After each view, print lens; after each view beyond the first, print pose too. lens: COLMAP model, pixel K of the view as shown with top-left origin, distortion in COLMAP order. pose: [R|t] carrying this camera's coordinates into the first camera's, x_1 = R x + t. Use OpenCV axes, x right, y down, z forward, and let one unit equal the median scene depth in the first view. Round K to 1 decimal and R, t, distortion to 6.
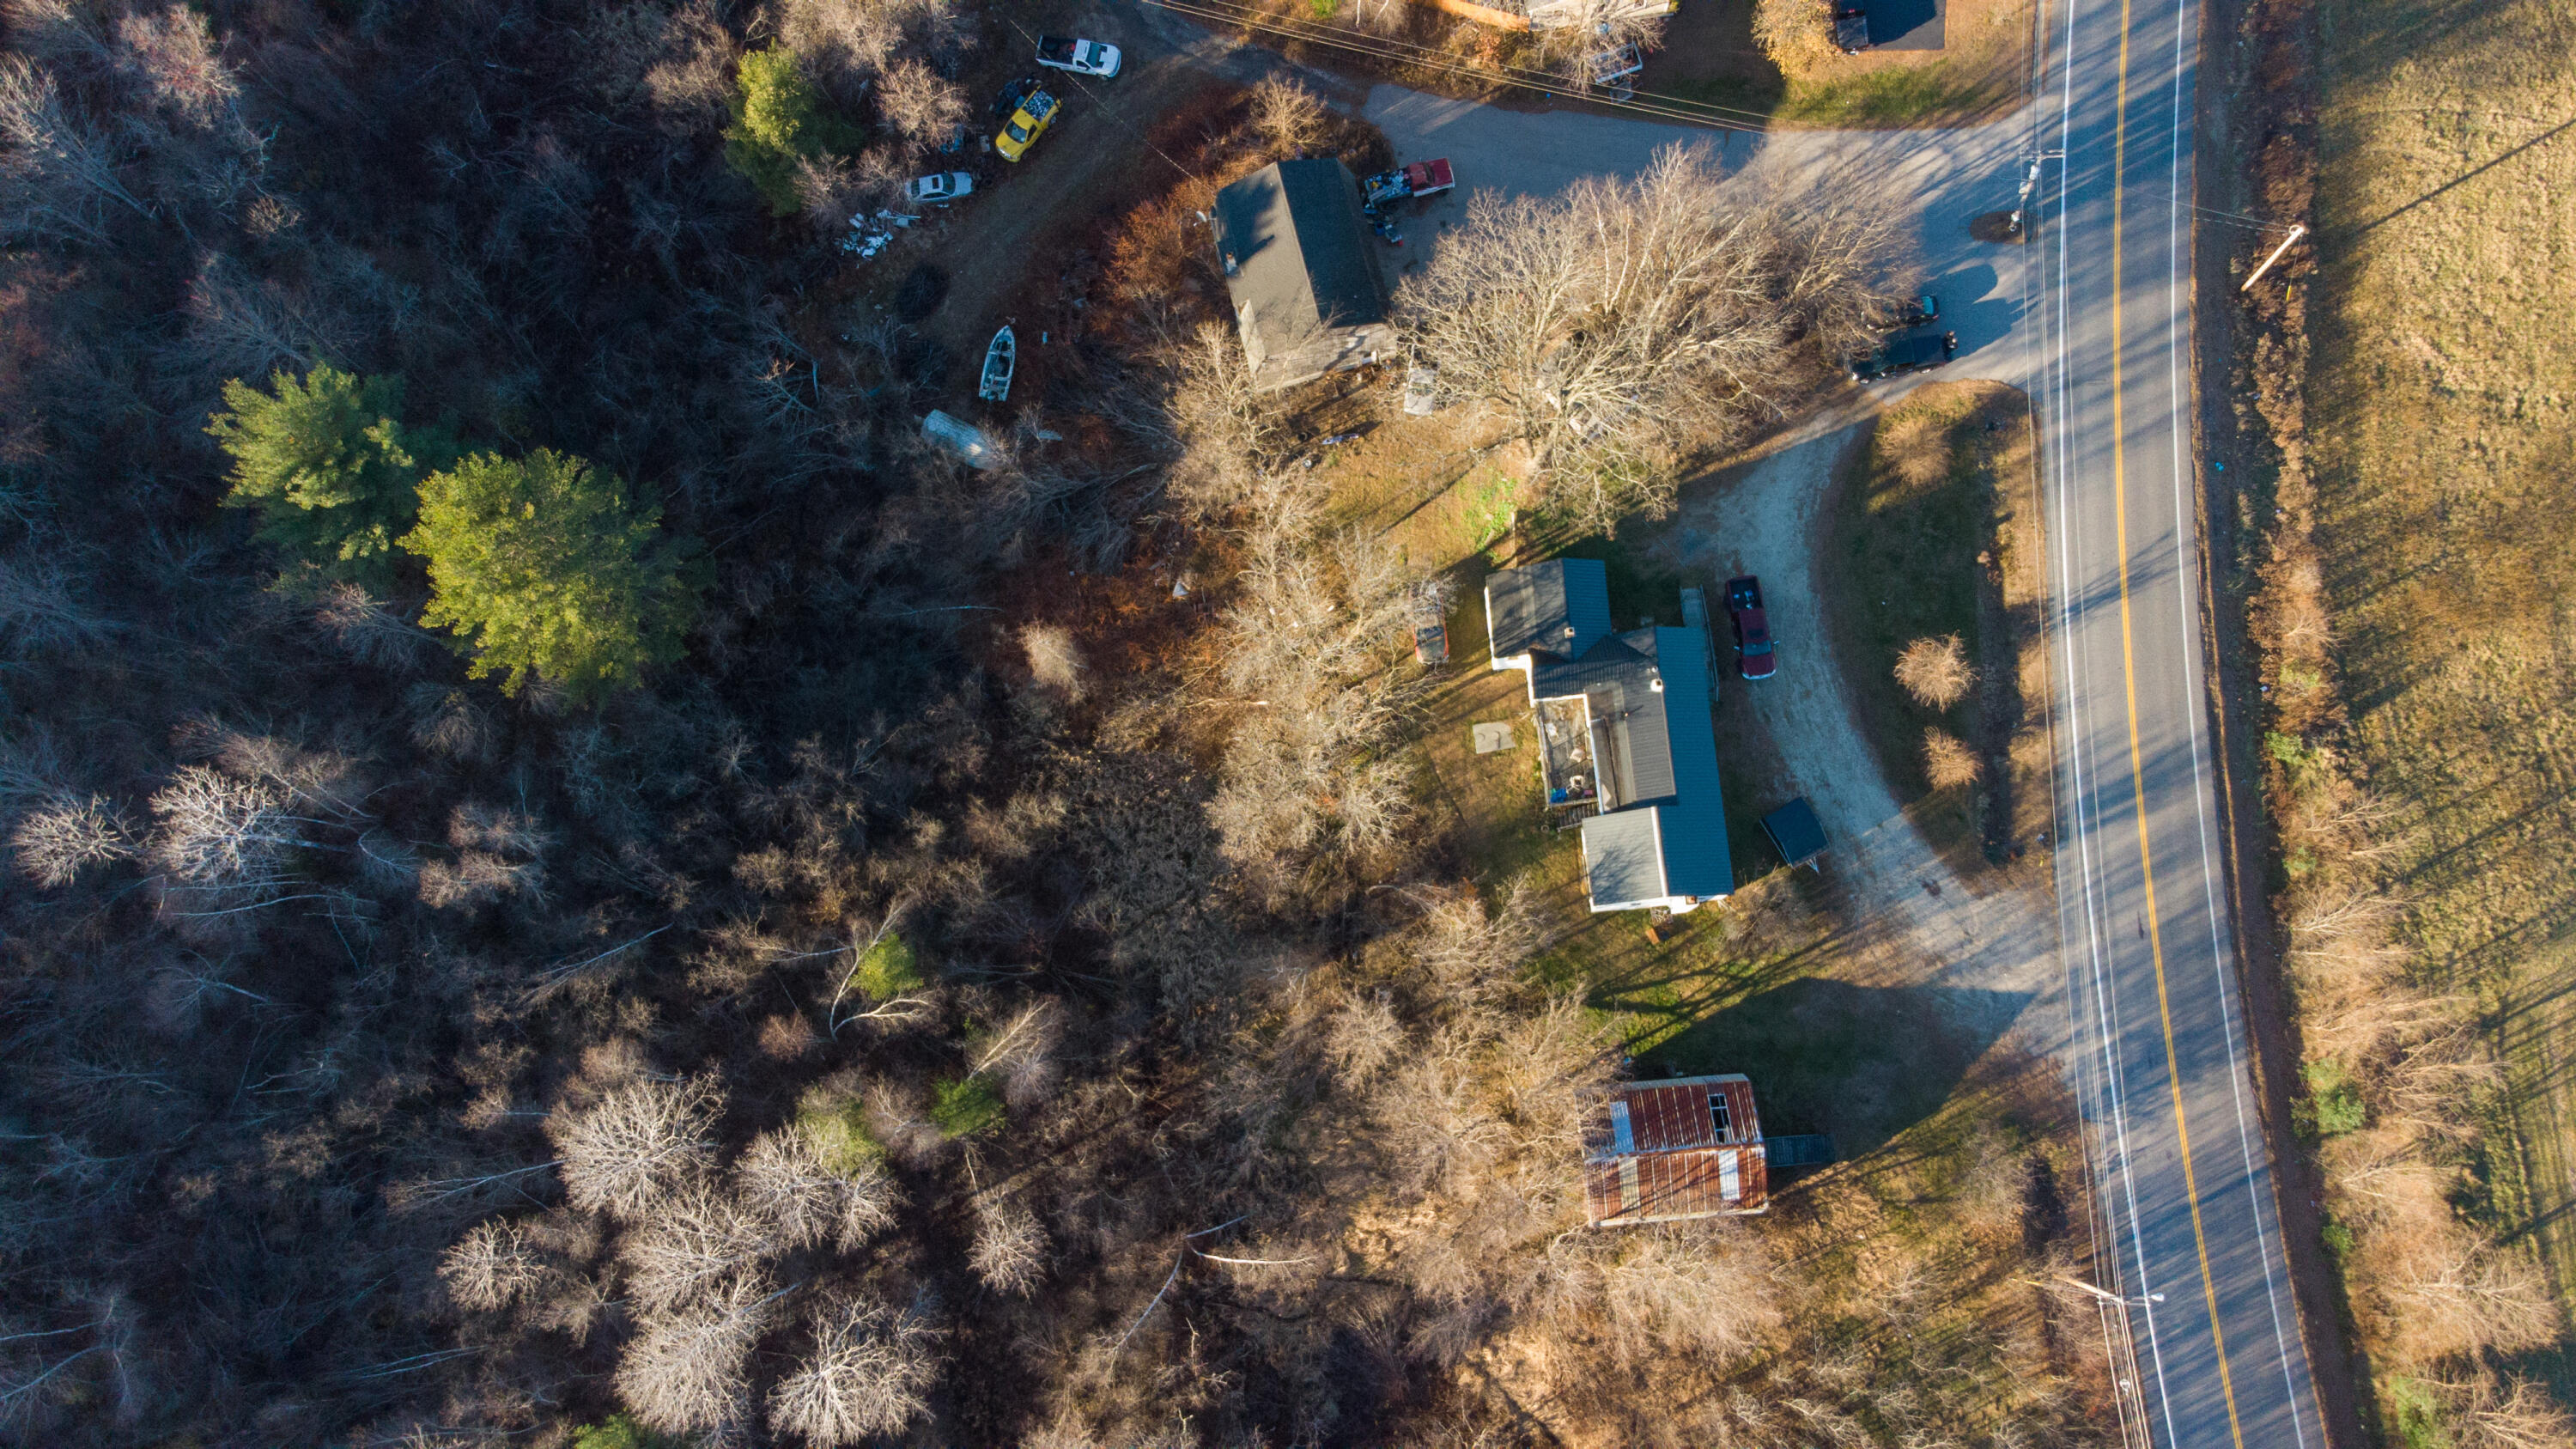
lens RADIAL K [[1929.2, 0, 1252.5], [0, 1929.2, 718.7], [0, 0, 1]] dist [-0.003244, 0.086746]
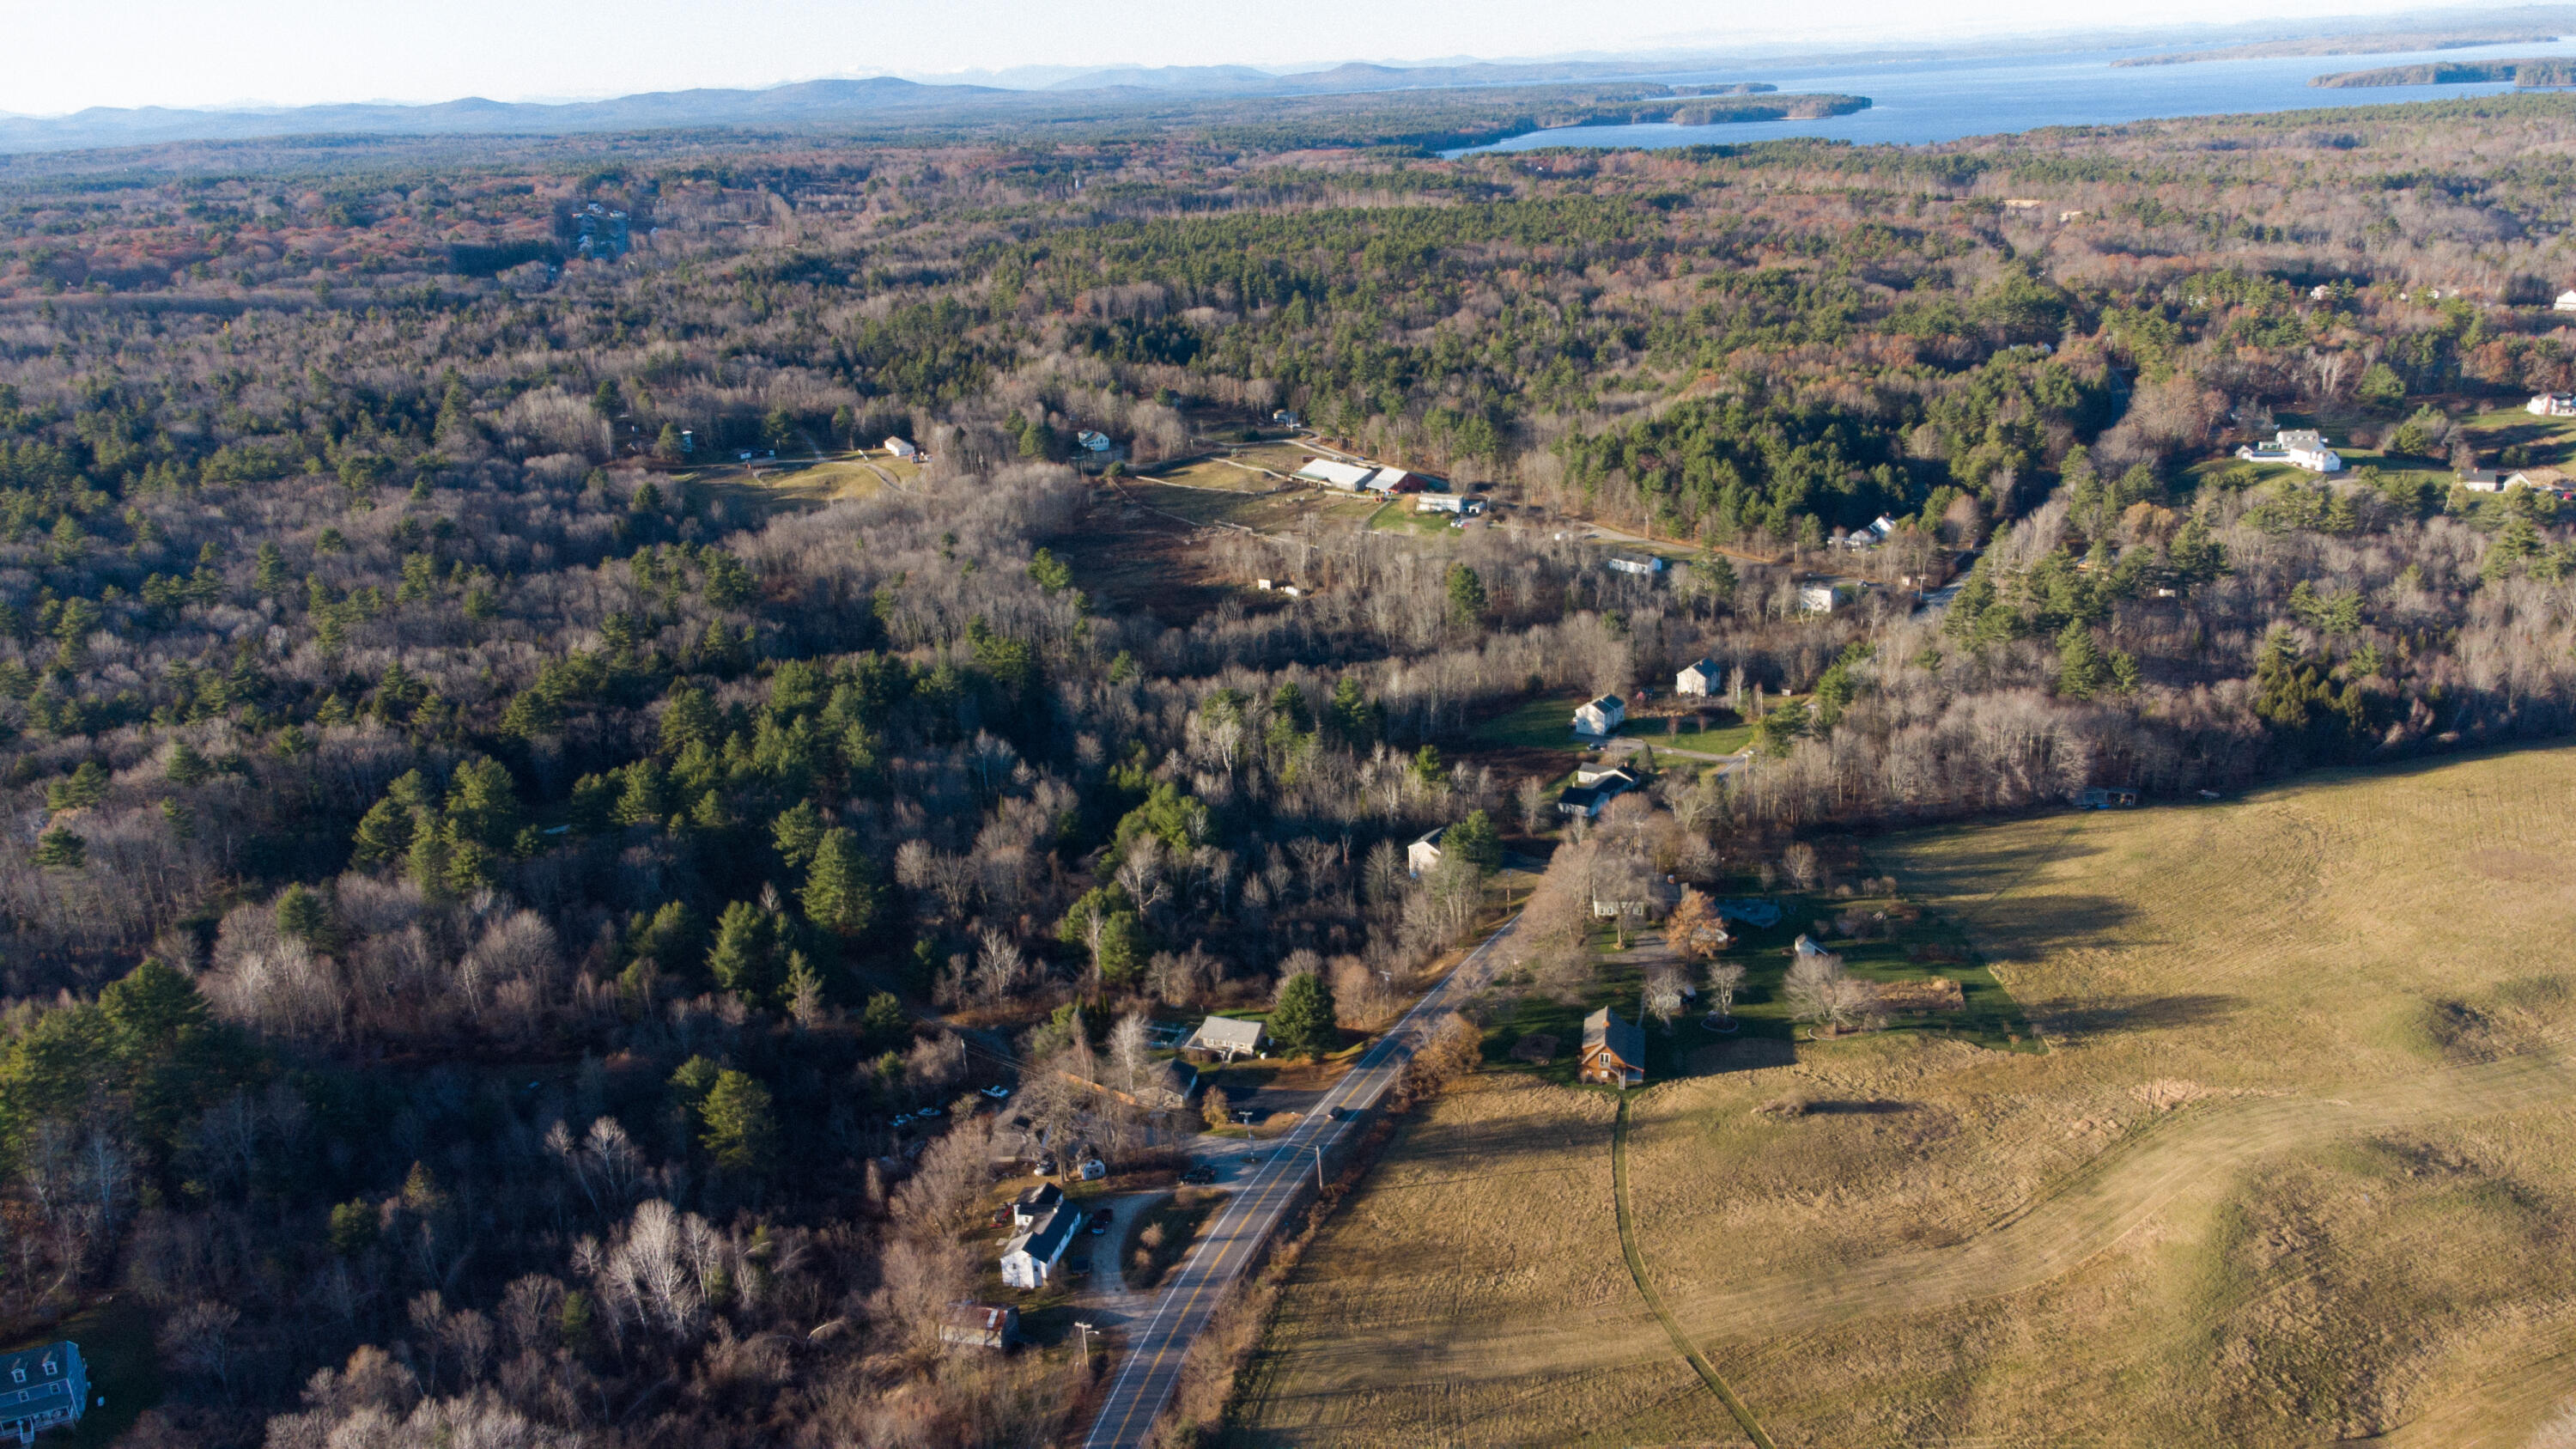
lens RADIAL K [[1929.2, 0, 1252.5], [0, 1929.2, 718.7], [0, 0, 1]] dist [-0.003244, 0.086746]
pose [[0.935956, 0.118536, -0.331565, 1.289657], [-0.346805, 0.473267, -0.809781, 1.770586], [0.060931, 0.872908, 0.484066, -0.939546]]
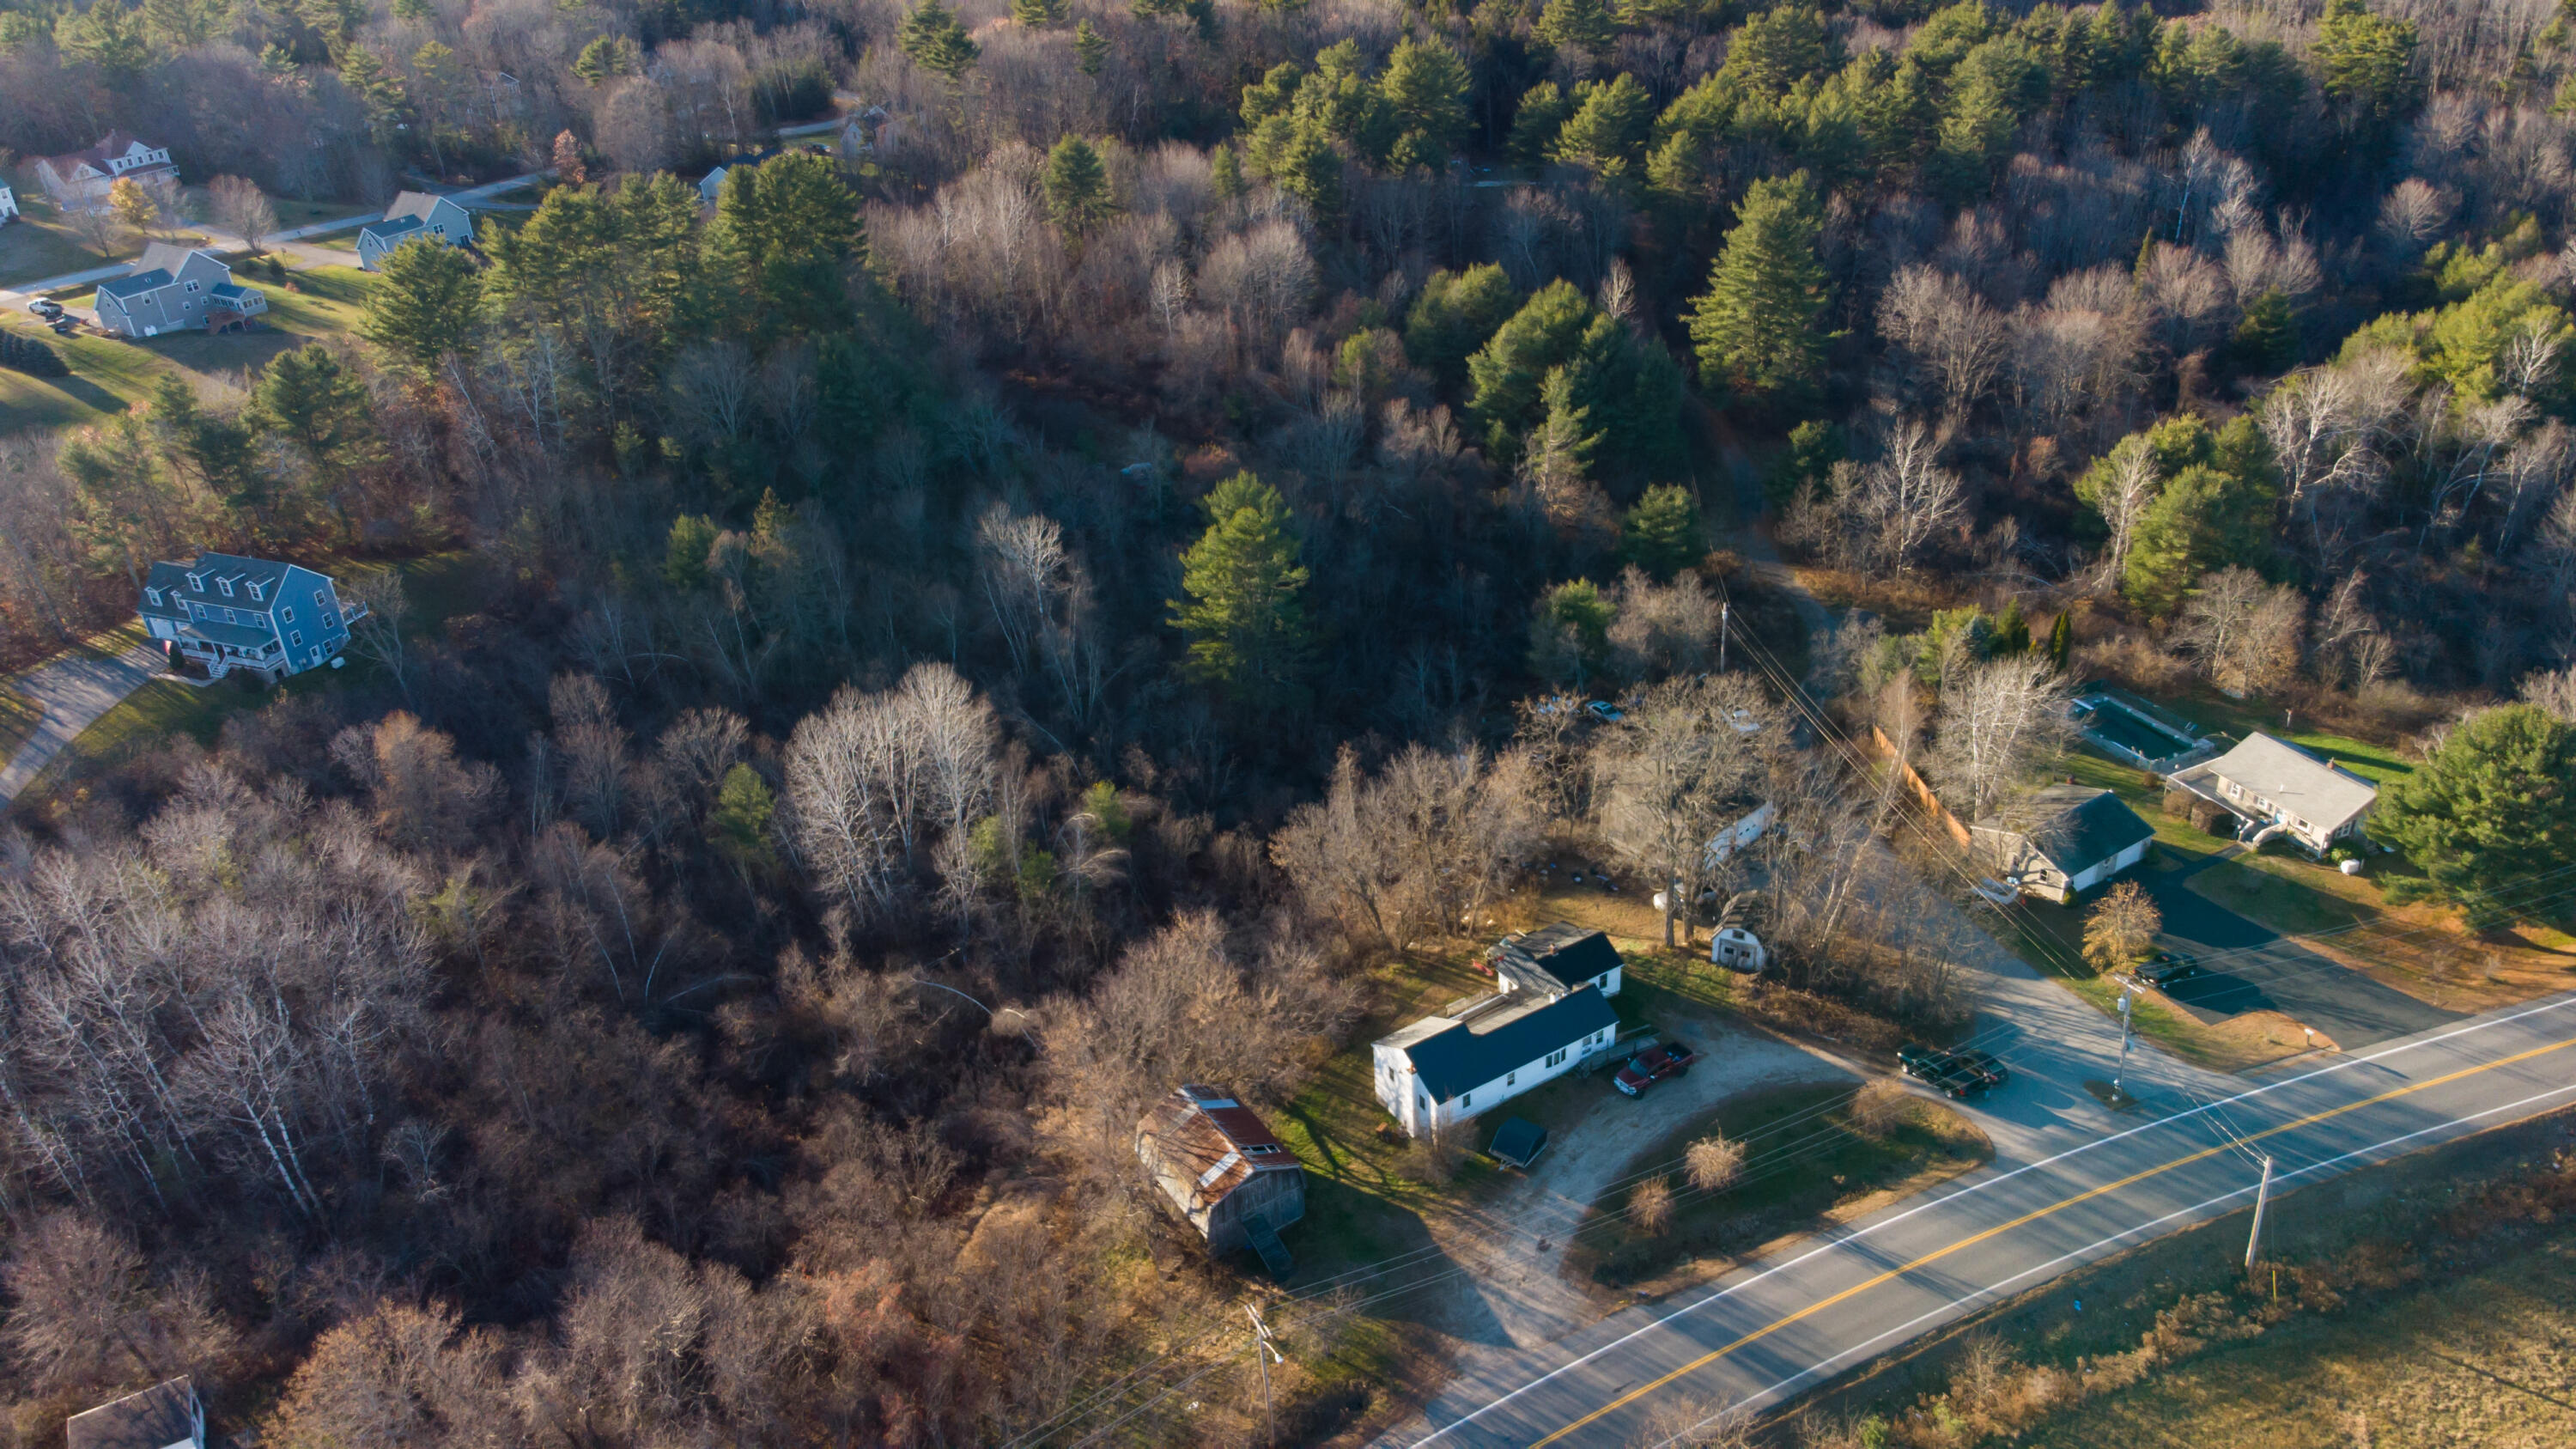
lens RADIAL K [[1929.2, 0, 1252.5], [0, 1929.2, 718.7], [0, 0, 1]] dist [-0.003244, 0.086746]
pose [[0.439533, 0.472696, -0.763786, 0.947501], [-0.878521, 0.403369, -0.255920, 0.380428], [0.187115, 0.783487, 0.592567, 0.101882]]
